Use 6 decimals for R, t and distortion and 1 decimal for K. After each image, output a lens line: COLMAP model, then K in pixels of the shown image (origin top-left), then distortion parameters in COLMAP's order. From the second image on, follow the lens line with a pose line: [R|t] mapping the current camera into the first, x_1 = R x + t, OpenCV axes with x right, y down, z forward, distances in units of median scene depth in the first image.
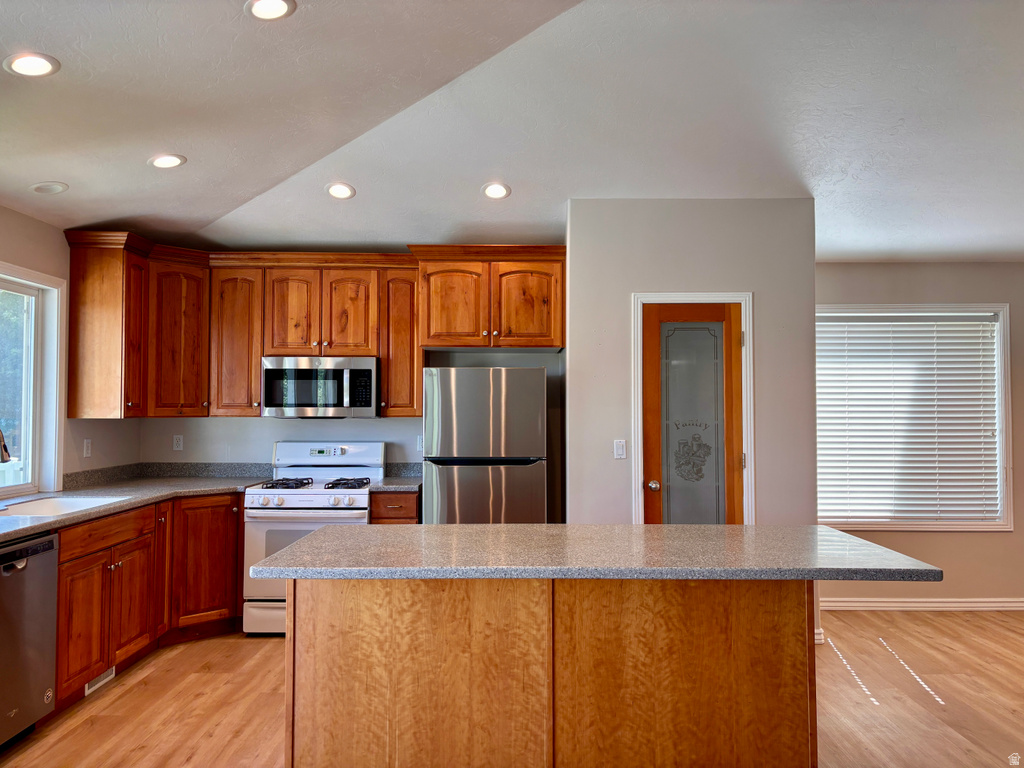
lens RADIAL K [[758.2, 0, 519.1], [0, 758.2, 379.9], [0, 0, 1]] dist [0.063406, -0.095610]
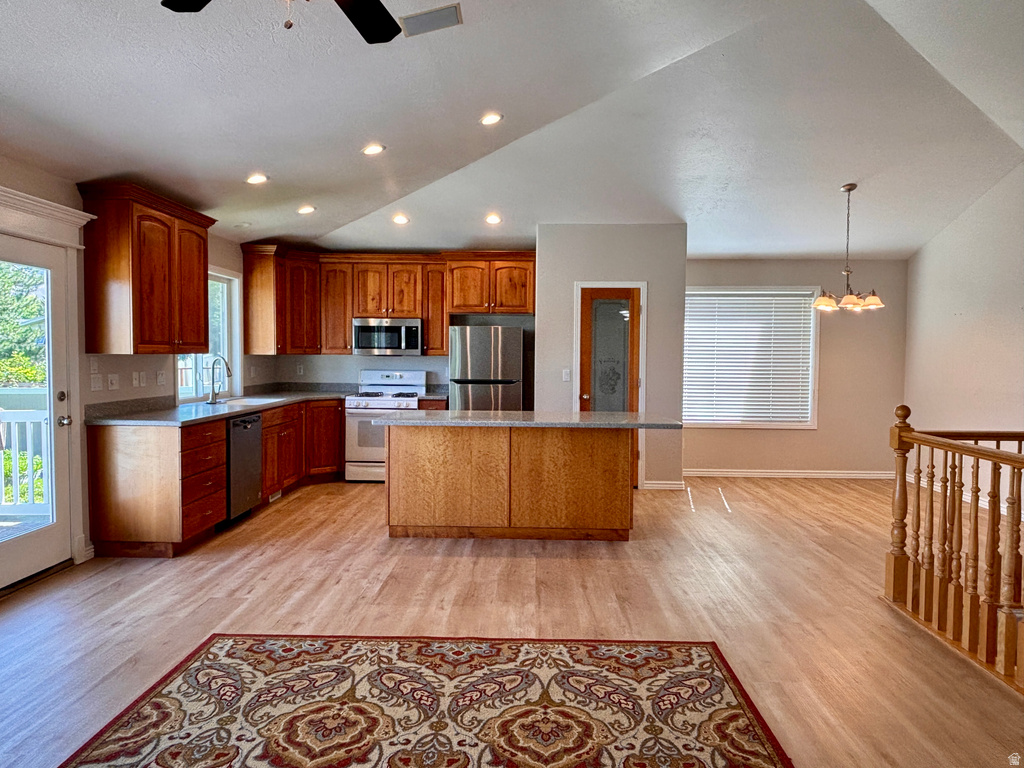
lens RADIAL K [[664.2, 0, 512.0], [0, 664.2, 384.0], [0, 0, 1]] dist [0.048842, -0.037591]
pose [[0.999346, 0.009065, -0.034992, 0.062114], [-0.006053, 0.996341, 0.085250, -0.013947], [0.035637, -0.084983, 0.995745, -0.453259]]
